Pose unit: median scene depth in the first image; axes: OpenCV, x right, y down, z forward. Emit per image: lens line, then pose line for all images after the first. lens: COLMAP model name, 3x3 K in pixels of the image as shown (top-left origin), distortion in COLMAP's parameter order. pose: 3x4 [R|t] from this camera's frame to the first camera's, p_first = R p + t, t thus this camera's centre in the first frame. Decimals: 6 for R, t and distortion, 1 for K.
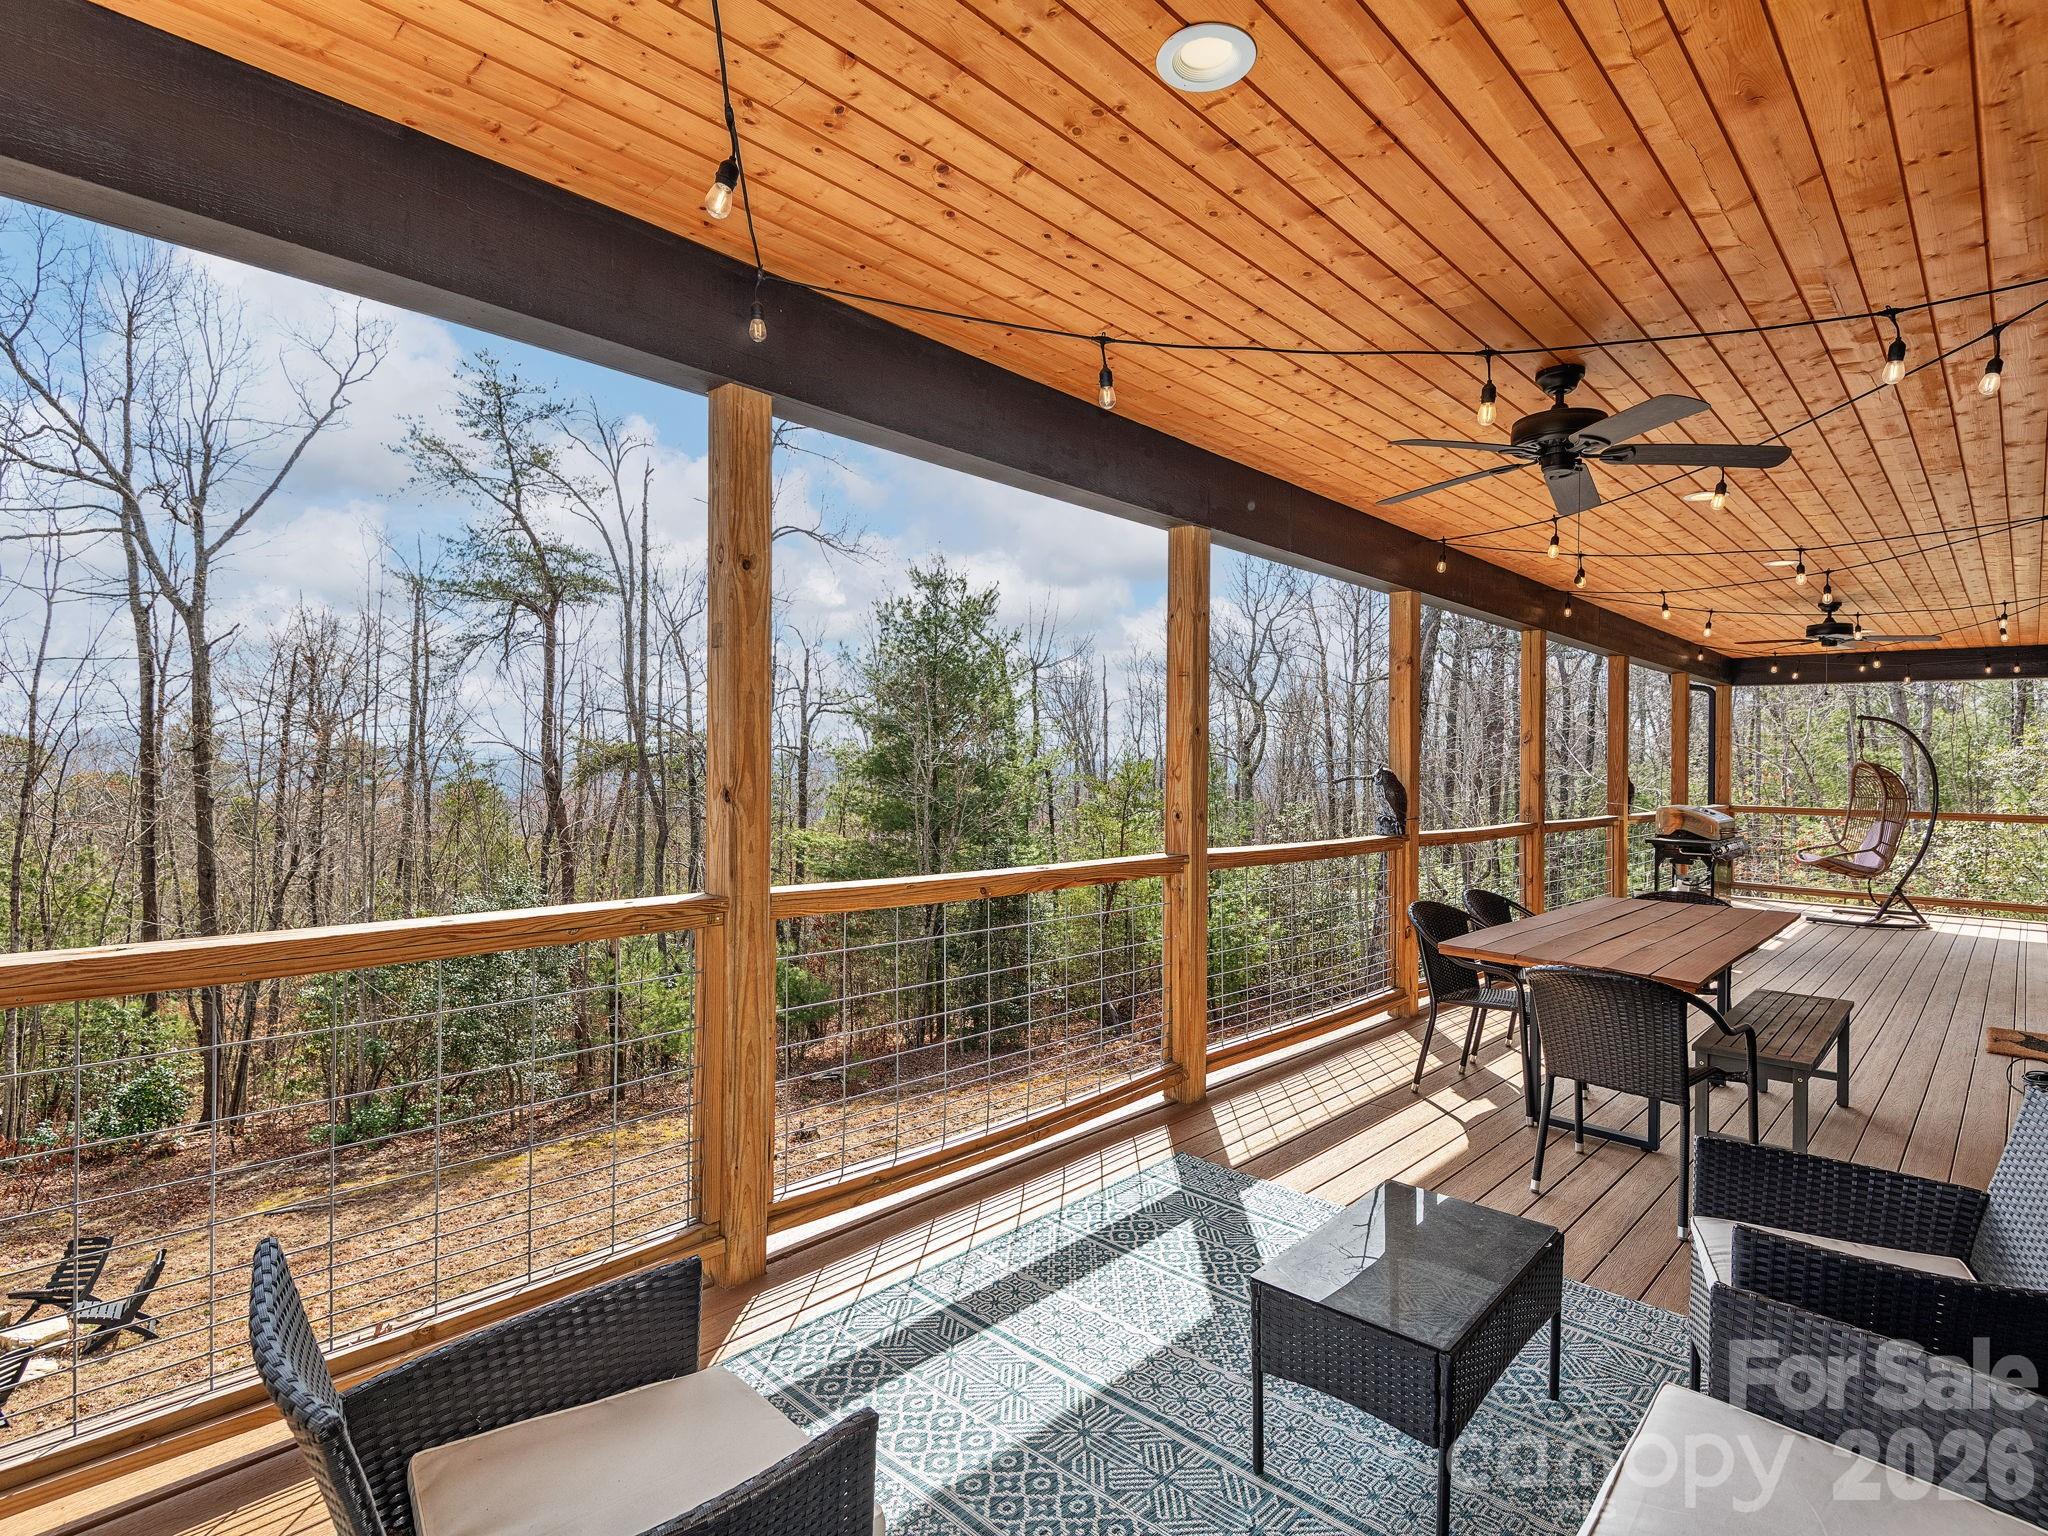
lens RADIAL K [[1026.2, 0, 1069.4], [0, 1026.2, 756.1], [0, 0, 1]] dist [0.002687, -0.005073]
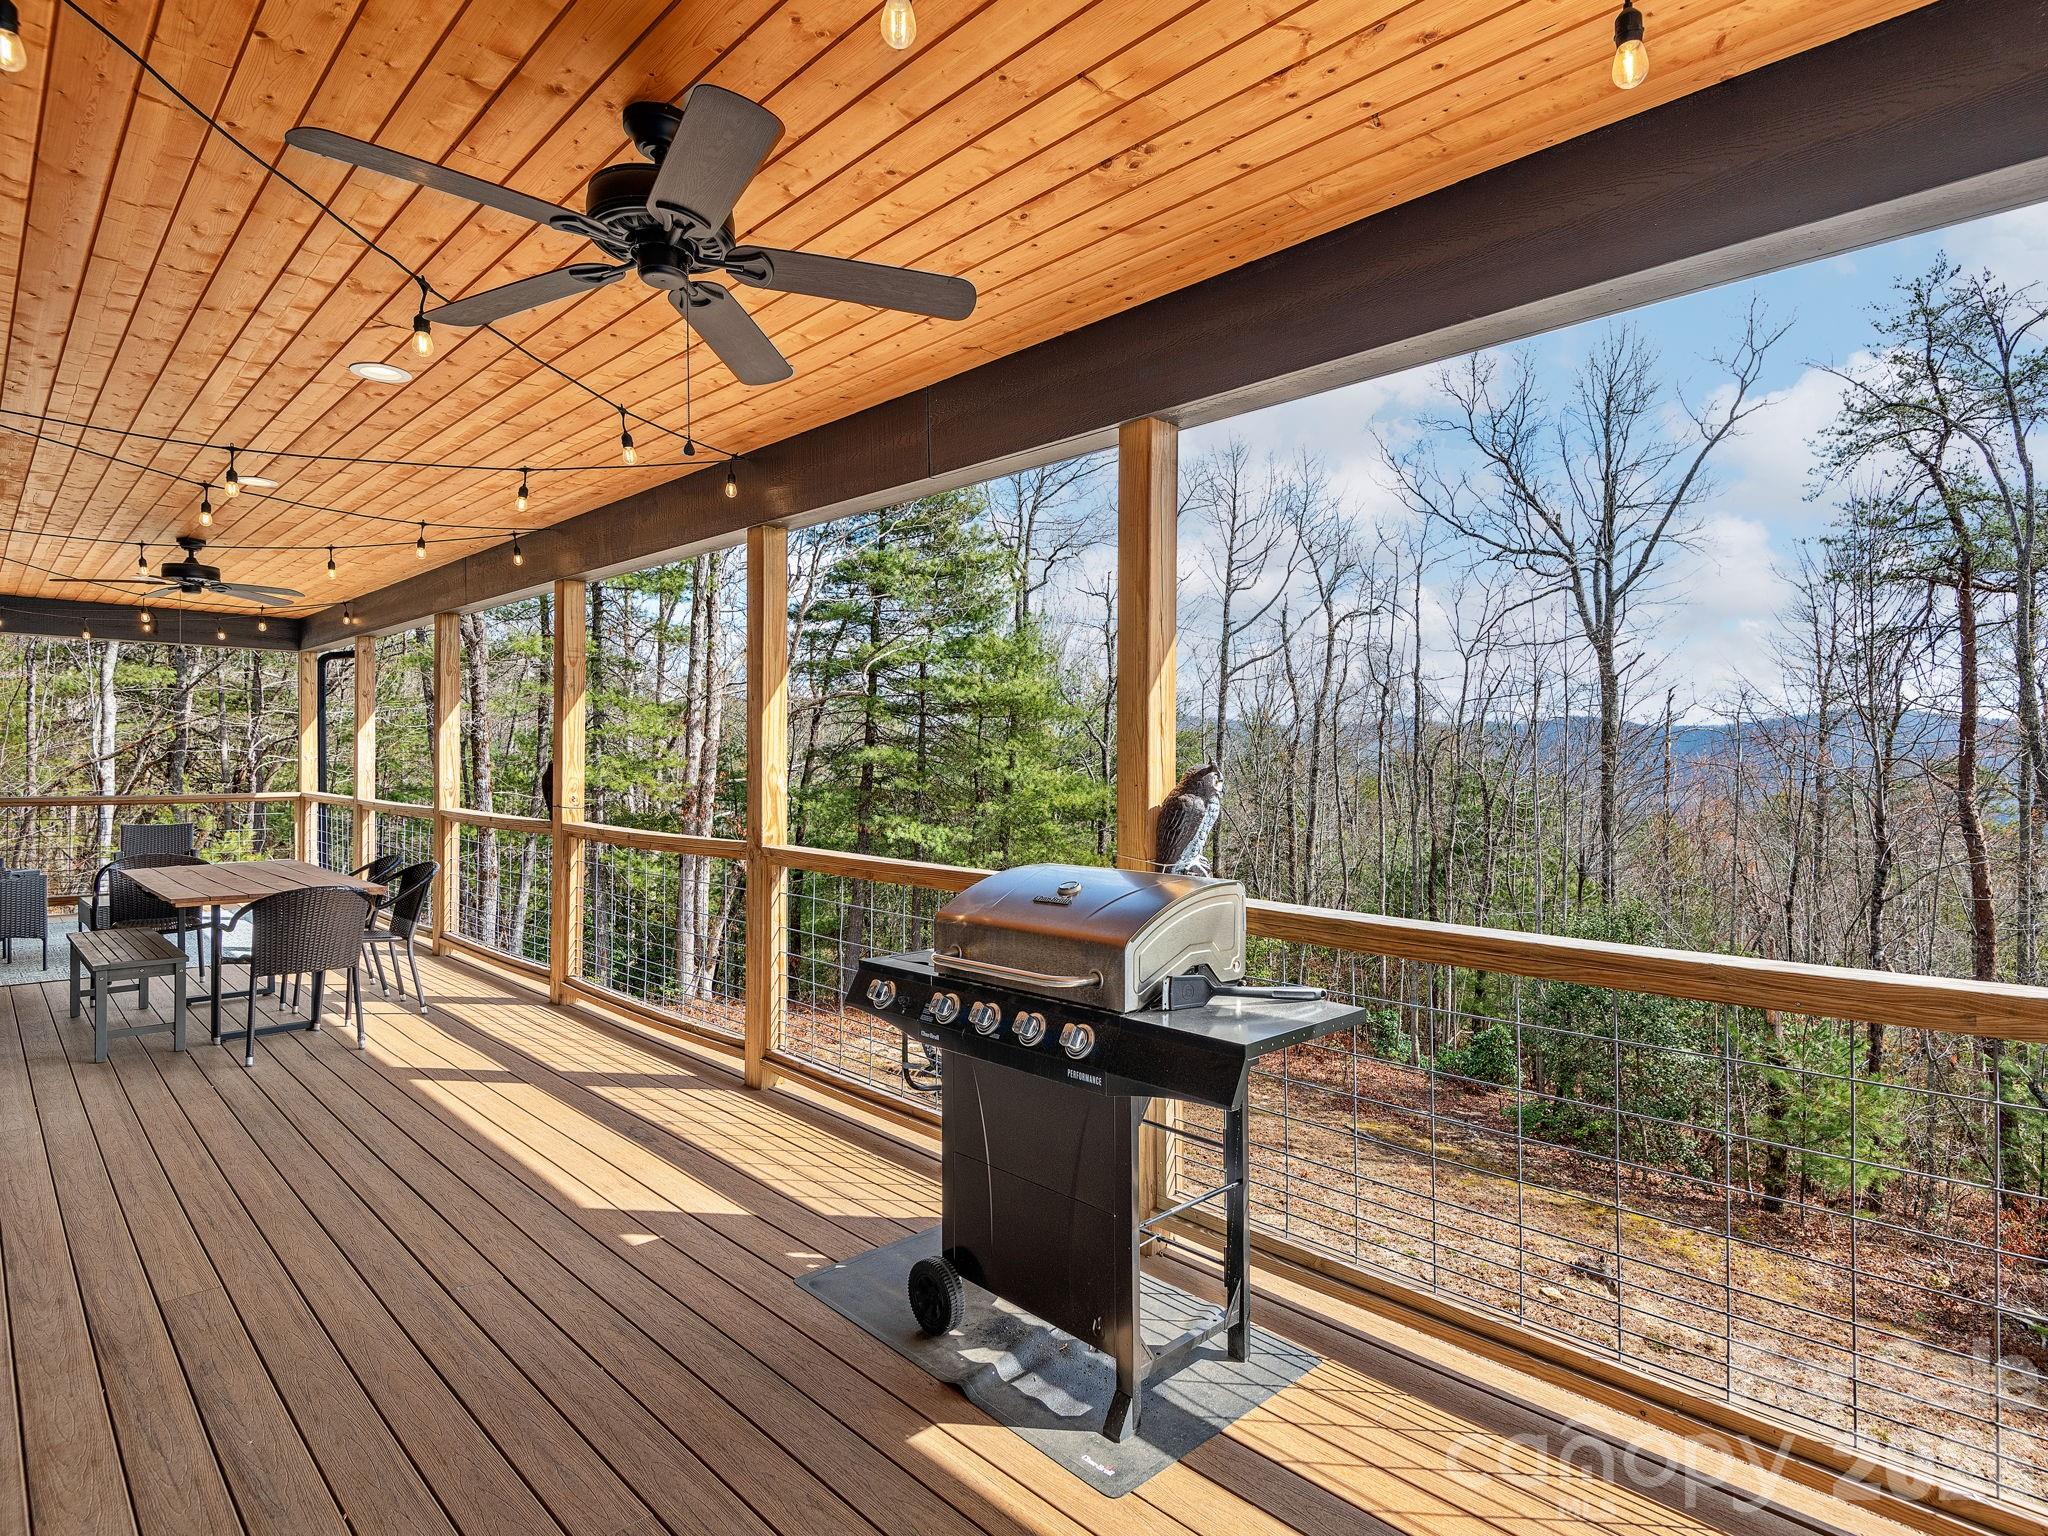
lens RADIAL K [[1082.9, 0, 1025.3], [0, 1082.9, 776.2], [0, 0, 1]] dist [0.000518, -0.006485]
pose [[-0.041582, -0.005069, -0.999122, 0.369588], [-0.004608, 0.999977, -0.004882, 0.009293], [0.999124, 0.004401, -0.041605, 0.409579]]
